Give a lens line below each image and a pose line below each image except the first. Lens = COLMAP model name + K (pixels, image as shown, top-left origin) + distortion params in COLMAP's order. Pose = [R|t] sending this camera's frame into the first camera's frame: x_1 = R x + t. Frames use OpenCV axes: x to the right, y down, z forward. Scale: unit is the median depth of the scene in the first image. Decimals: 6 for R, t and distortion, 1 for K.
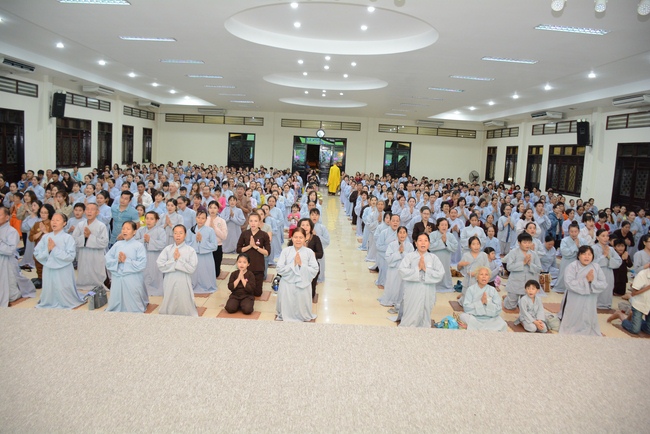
lens RADIAL K [[500.8, 0, 325.0], [0, 500.8, 217.0], [0, 0, 1]] dist [-0.152491, 0.098794]
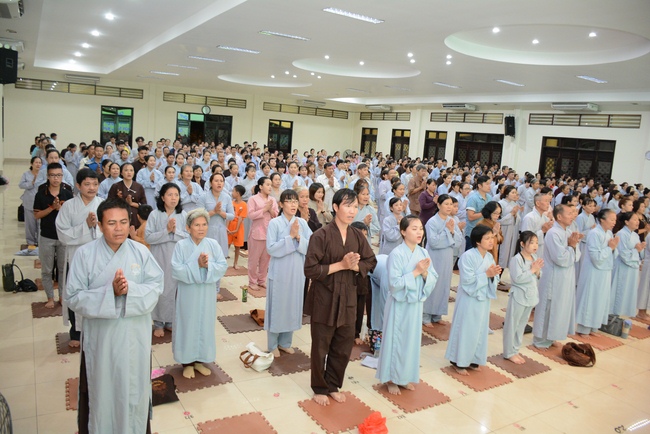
lens RADIAL K [[500.8, 0, 325.0], [0, 500.8, 217.0], [0, 0, 1]] dist [-0.152491, 0.098794]
pose [[0.853804, -0.069067, 0.515993, -0.452795], [0.035564, 0.996583, 0.074547, -0.046396], [-0.519379, -0.045298, 0.853343, 0.154318]]
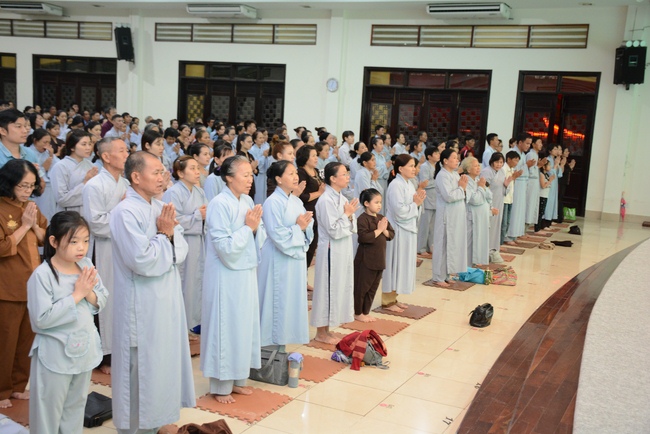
lens RADIAL K [[797.5, 0, 325.0], [0, 797.5, 217.0], [0, 0, 1]] dist [0.064940, 0.023170]
pose [[0.432619, -0.149370, 0.889117, -0.400248], [0.080223, 0.988646, 0.127056, -0.038281], [-0.898001, 0.016361, 0.439690, 0.168340]]
